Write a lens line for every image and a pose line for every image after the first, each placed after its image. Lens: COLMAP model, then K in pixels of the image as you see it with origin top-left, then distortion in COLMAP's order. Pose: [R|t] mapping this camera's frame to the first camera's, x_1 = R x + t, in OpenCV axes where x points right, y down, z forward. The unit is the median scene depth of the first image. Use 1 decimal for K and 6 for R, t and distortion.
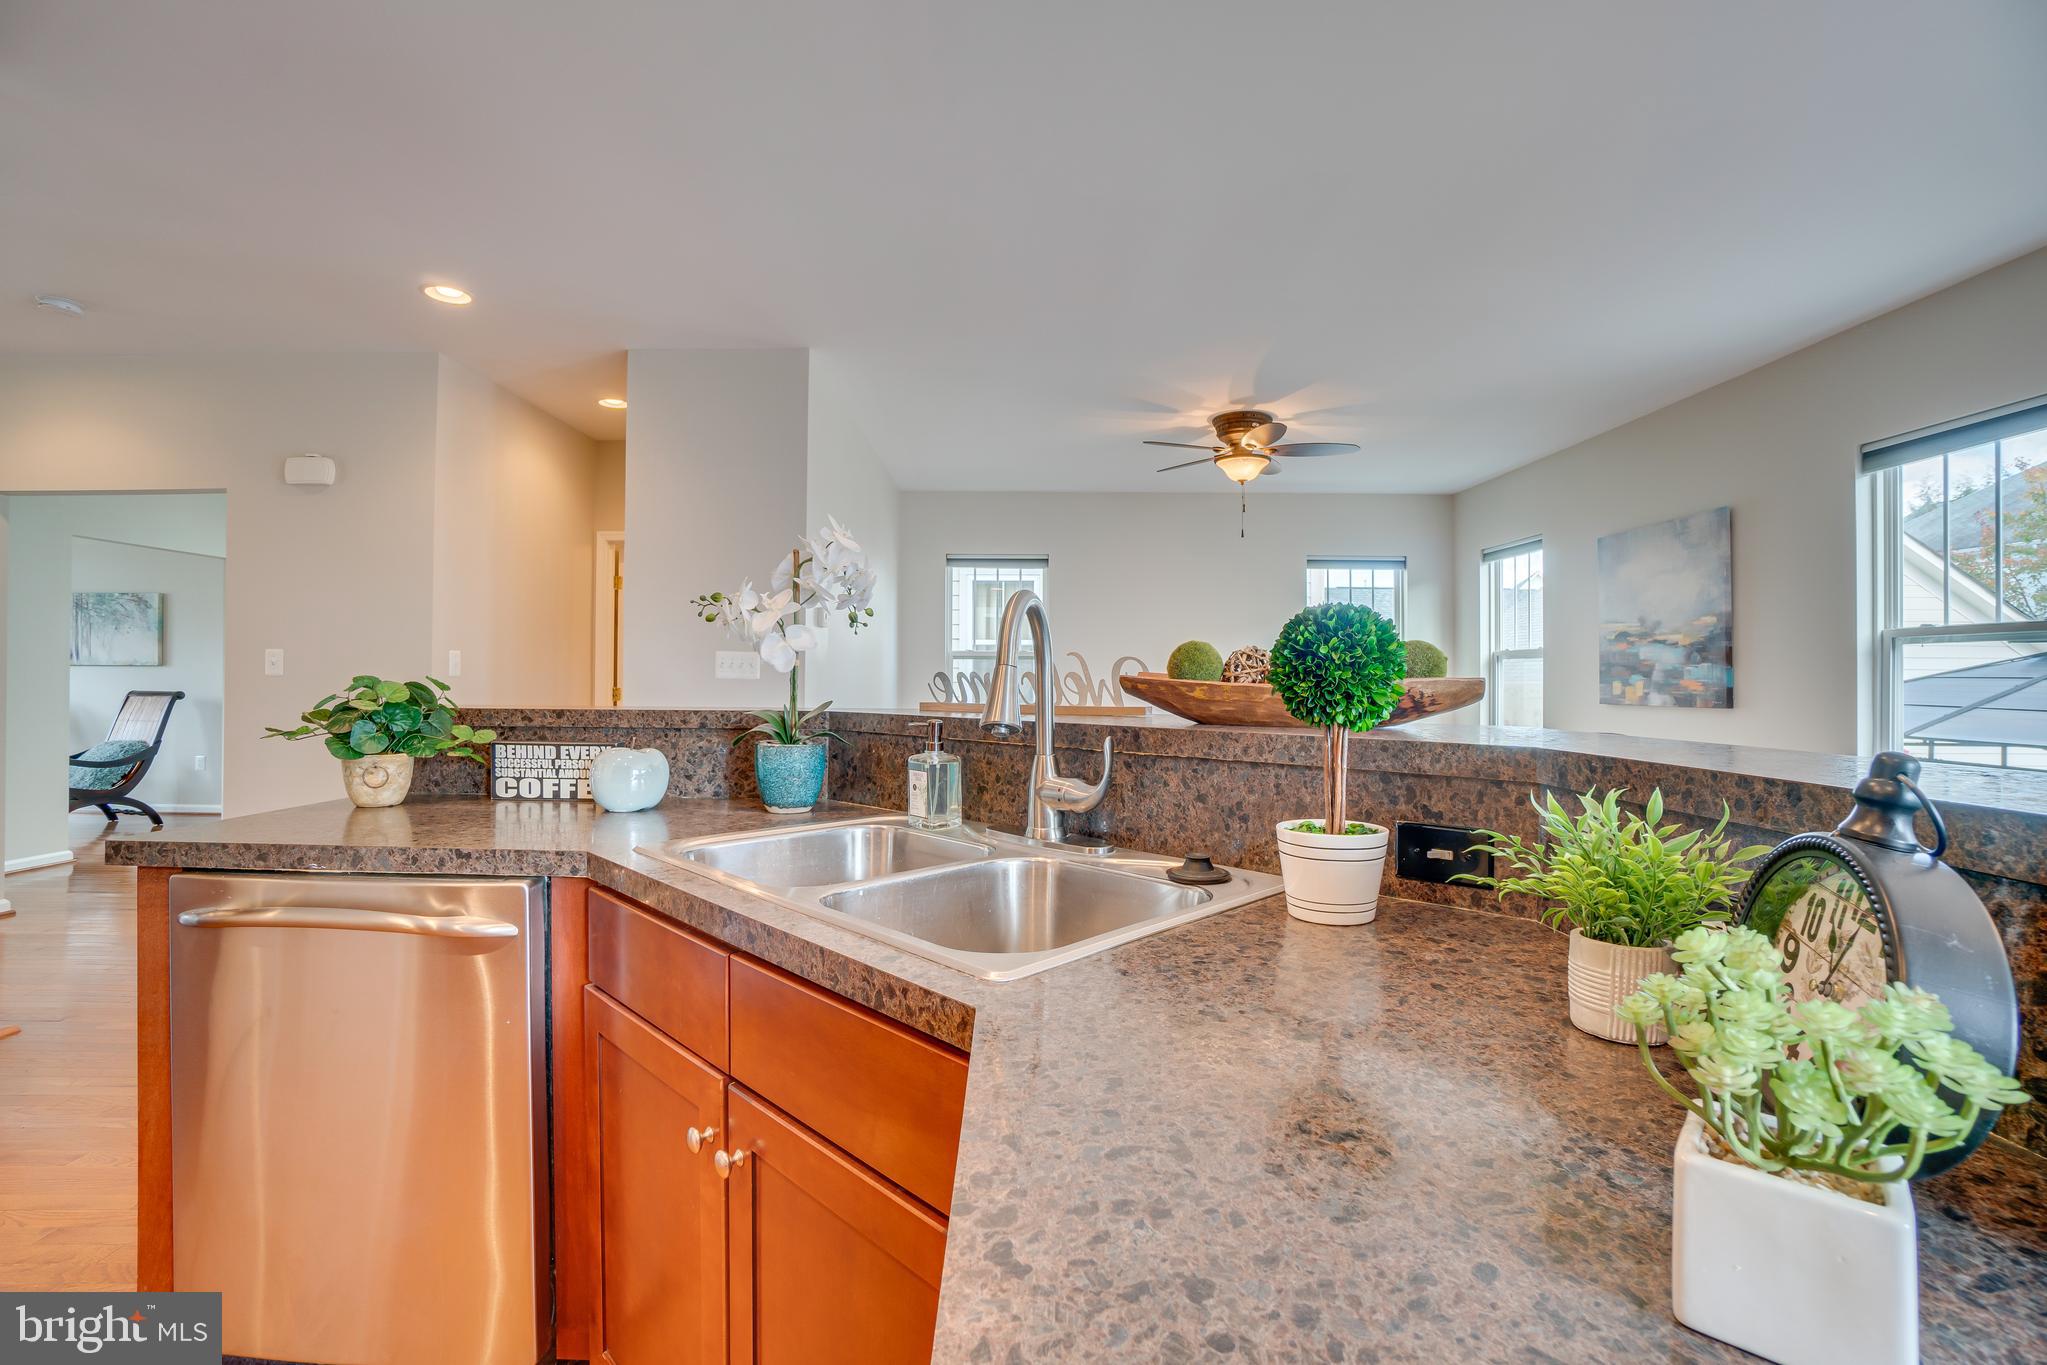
lens RADIAL K [[904.7, 0, 1025.9], [0, 904.7, 669.1], [0, 0, 1]] dist [-0.056267, 0.017487]
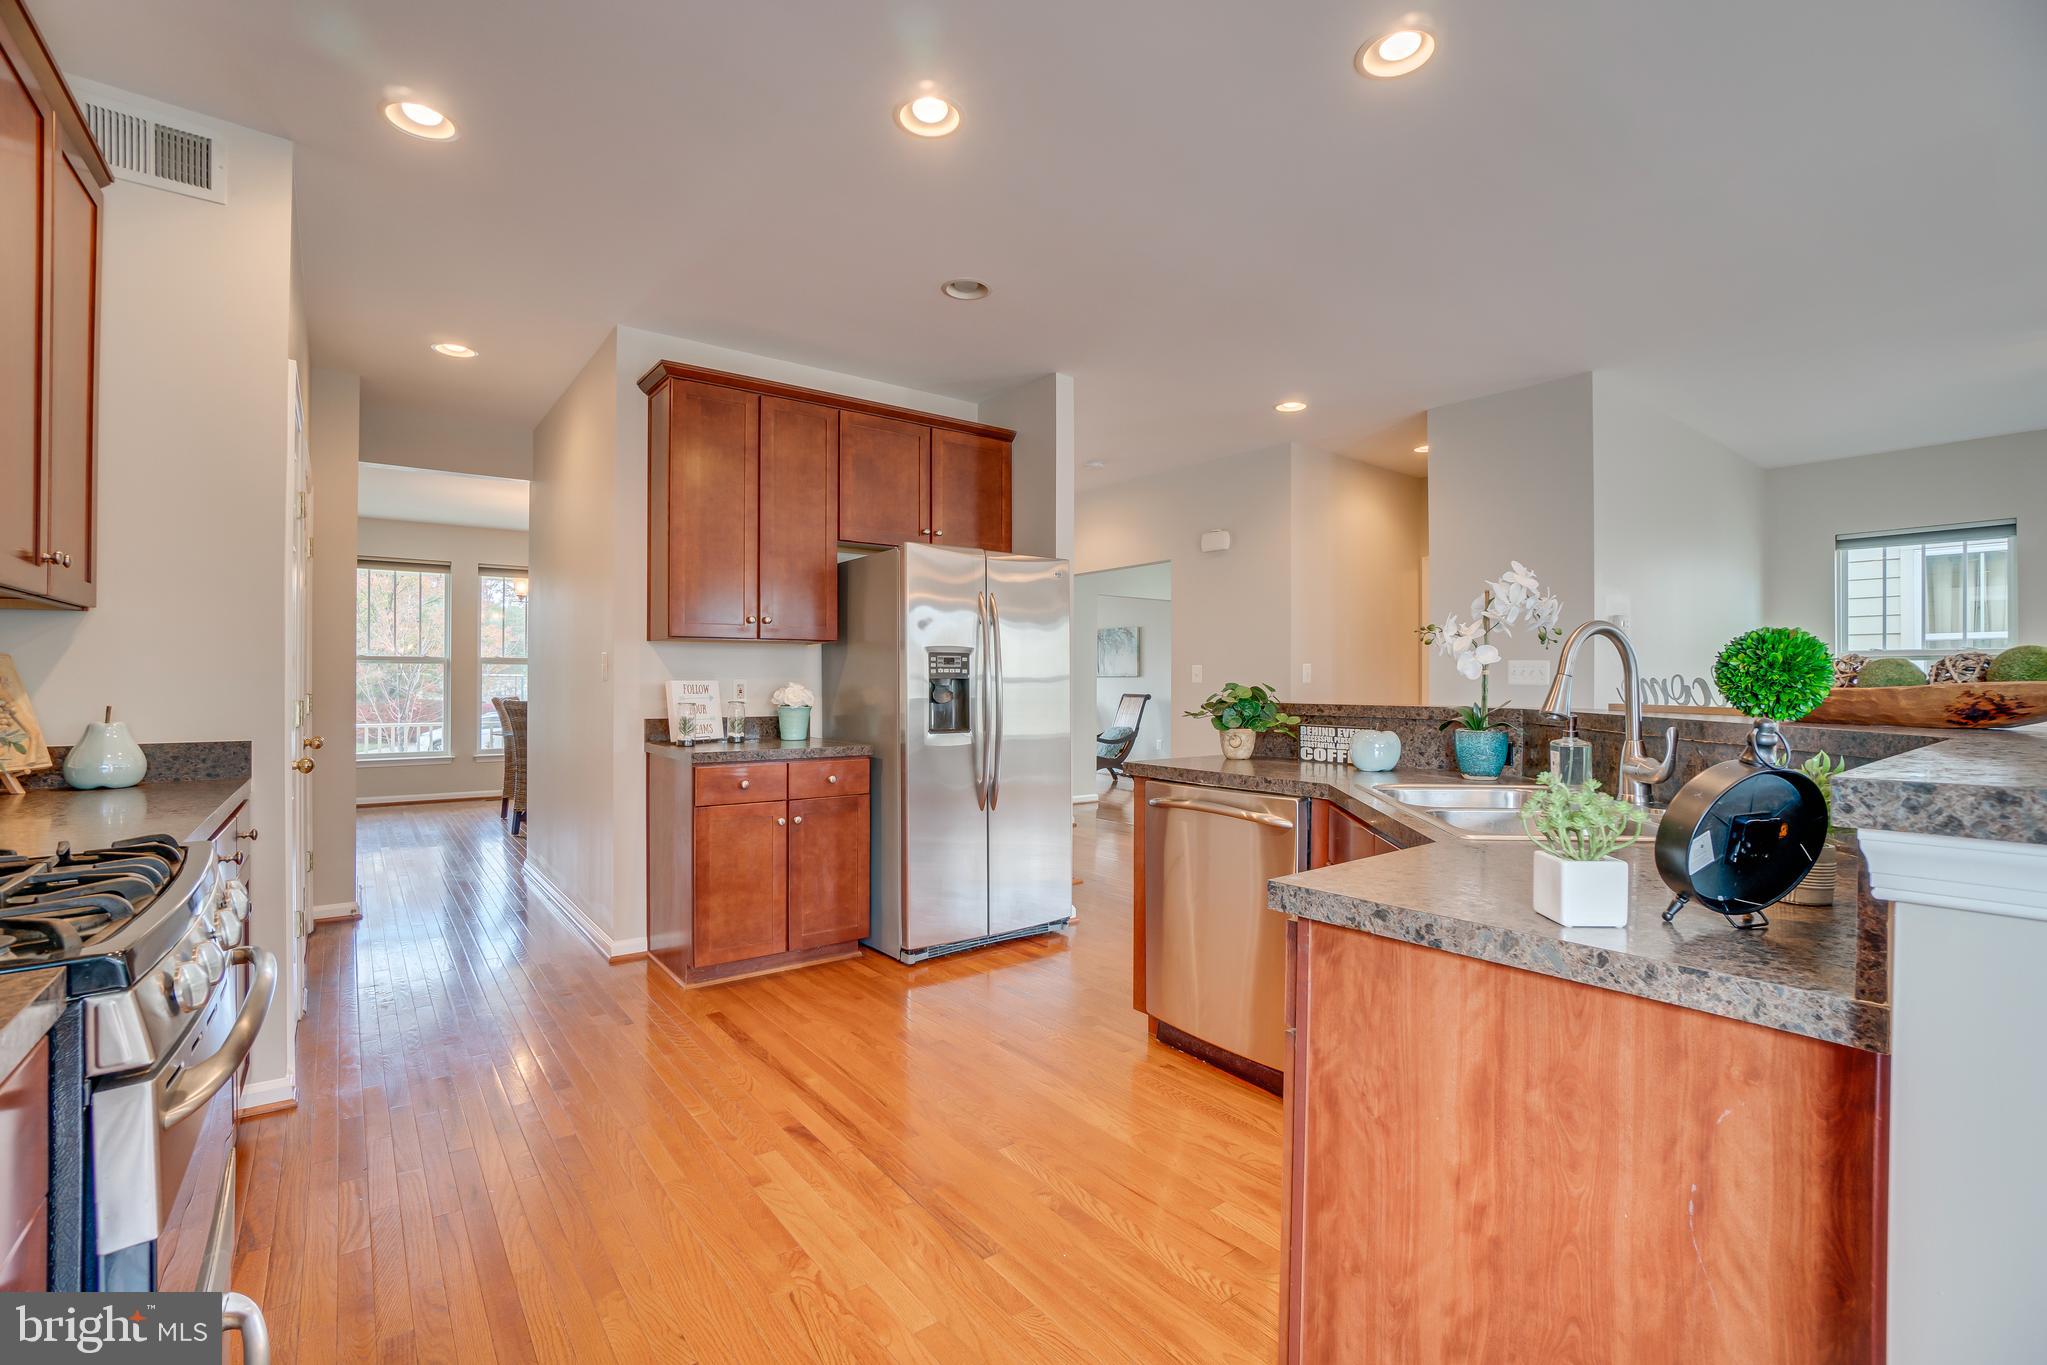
lens RADIAL K [[904.7, 0, 1015.9], [0, 904.7, 683.9], [0, 0, 1]] dist [-0.056267, 0.017487]
pose [[0.608276, -0.002226, -0.793723, 0.356232], [0.009881, 0.999940, 0.004768, -0.002805], [0.793664, -0.010743, 0.608261, -0.367537]]
